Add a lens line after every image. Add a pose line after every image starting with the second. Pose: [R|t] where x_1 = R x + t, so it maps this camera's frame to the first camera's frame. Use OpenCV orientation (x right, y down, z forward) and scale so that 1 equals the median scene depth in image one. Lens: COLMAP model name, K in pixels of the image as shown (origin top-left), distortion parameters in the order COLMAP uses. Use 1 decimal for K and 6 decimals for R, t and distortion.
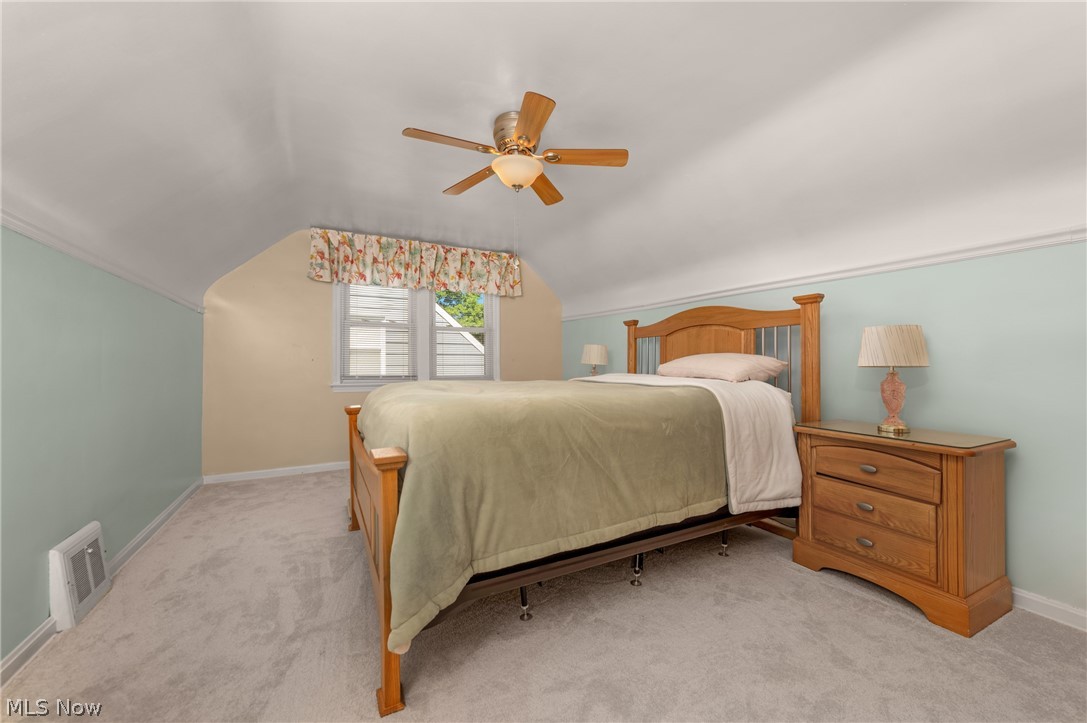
lens RADIAL K [[432.8, 0, 540.1], [0, 432.8, 360.0], [0, 0, 1]] dist [0.013863, -0.000610]
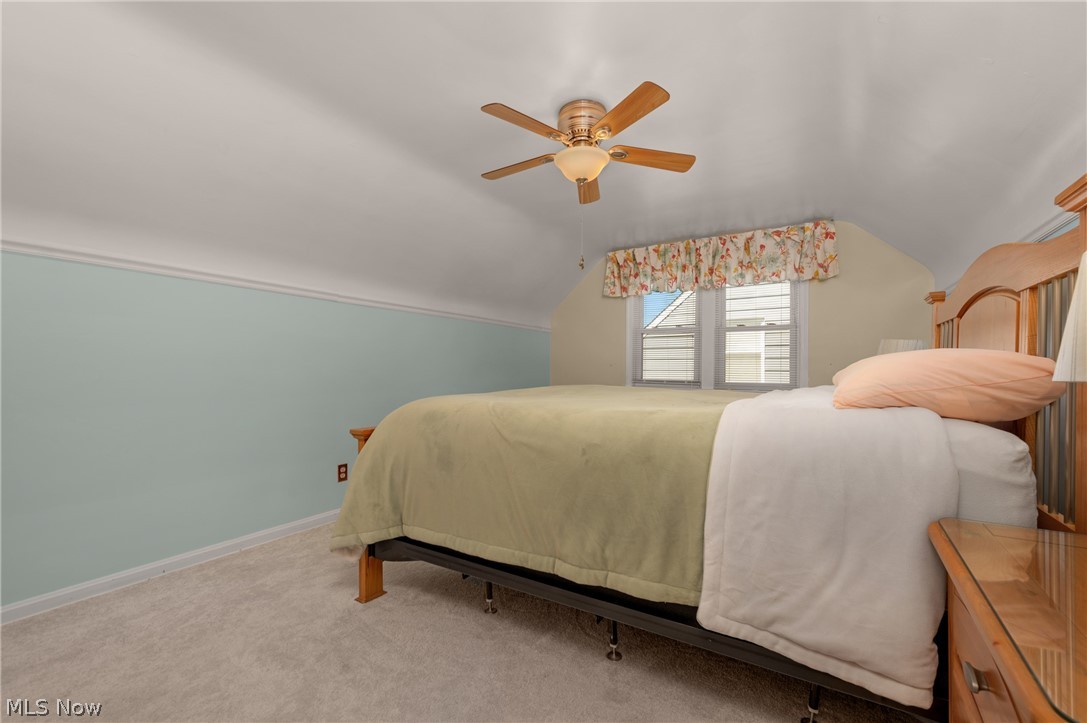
lens RADIAL K [[432.8, 0, 537.9], [0, 432.8, 370.2], [0, 0, 1]] dist [0.013863, -0.000610]
pose [[0.513045, 0.004311, -0.858351, 0.353647], [0.004112, 0.999964, 0.007480, 0.002859], [0.858352, -0.007367, 0.513009, 0.219373]]
